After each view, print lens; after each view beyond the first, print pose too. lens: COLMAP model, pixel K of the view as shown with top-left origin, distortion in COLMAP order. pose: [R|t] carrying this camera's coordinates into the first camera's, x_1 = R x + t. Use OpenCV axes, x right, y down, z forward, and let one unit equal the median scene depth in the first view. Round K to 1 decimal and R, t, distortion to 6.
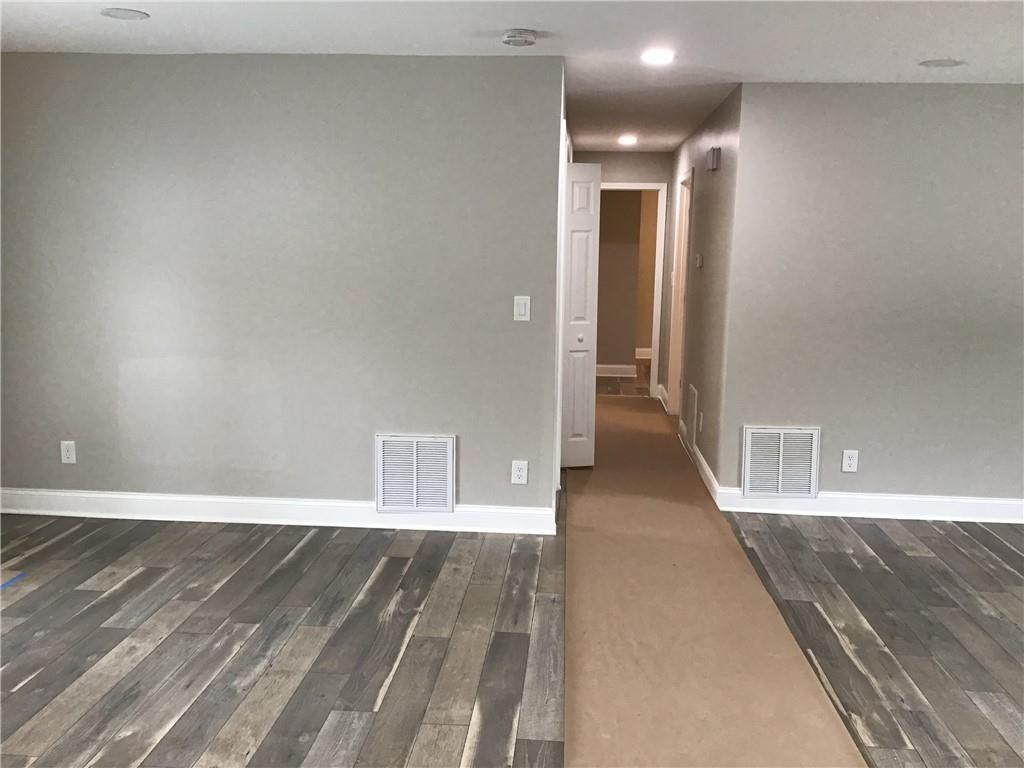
lens RADIAL K [[912.0, 0, 512.0], [0, 912.0, 384.0], [0, 0, 1]] dist [0.117640, -0.240217]
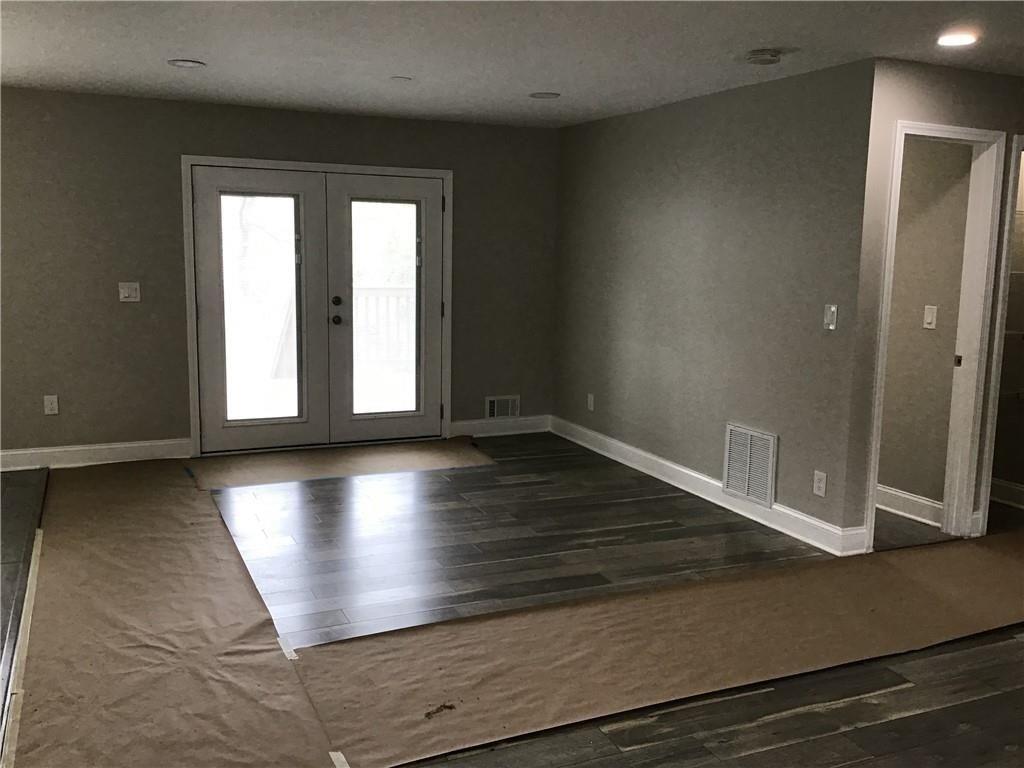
lens RADIAL K [[912.0, 0, 512.0], [0, 912.0, 384.0], [0, 0, 1]] dist [0.117640, -0.240217]
pose [[0.475472, 0.119328, -0.871601, 0.760609], [-0.141025, 0.988284, 0.058371, -0.021528], [0.868354, 0.095164, 0.486729, 0.241748]]
